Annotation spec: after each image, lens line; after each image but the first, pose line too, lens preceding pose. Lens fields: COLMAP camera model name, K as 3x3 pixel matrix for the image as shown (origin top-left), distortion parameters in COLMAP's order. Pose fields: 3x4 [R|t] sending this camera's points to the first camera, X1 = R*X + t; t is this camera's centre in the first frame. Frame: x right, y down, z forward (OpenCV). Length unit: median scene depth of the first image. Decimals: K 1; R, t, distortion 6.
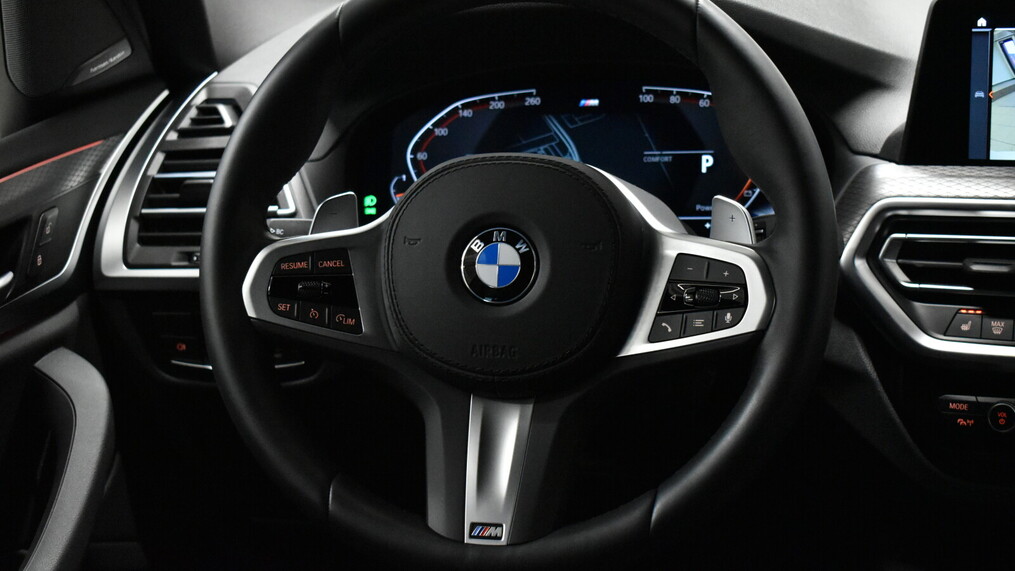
lens RADIAL K [[1769.6, 0, 513.2], [0, 1769.6, 279.5], [0, 0, 1]] dist [-0.014993, 0.000000]
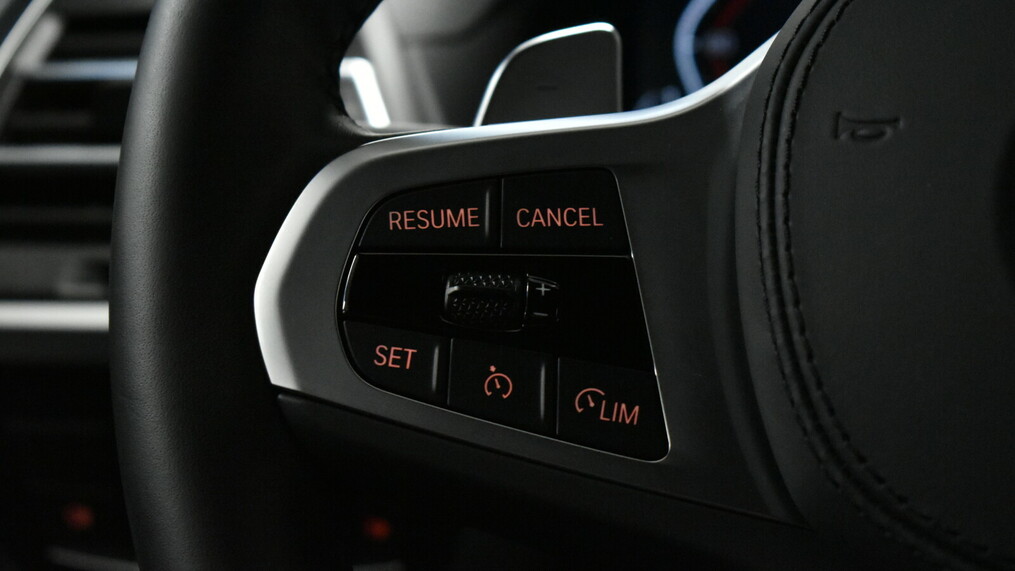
lens RADIAL K [[2284.9, 0, 506.9], [0, 2284.9, 284.9], [0, 0, 1]] dist [-0.052337, 0.000000]
pose [[0.998974, 0.030114, -0.033814, -0.091835], [-0.033036, 0.995441, -0.089474, 0.033983], [0.030966, 0.090500, 0.995415, 0.582370]]
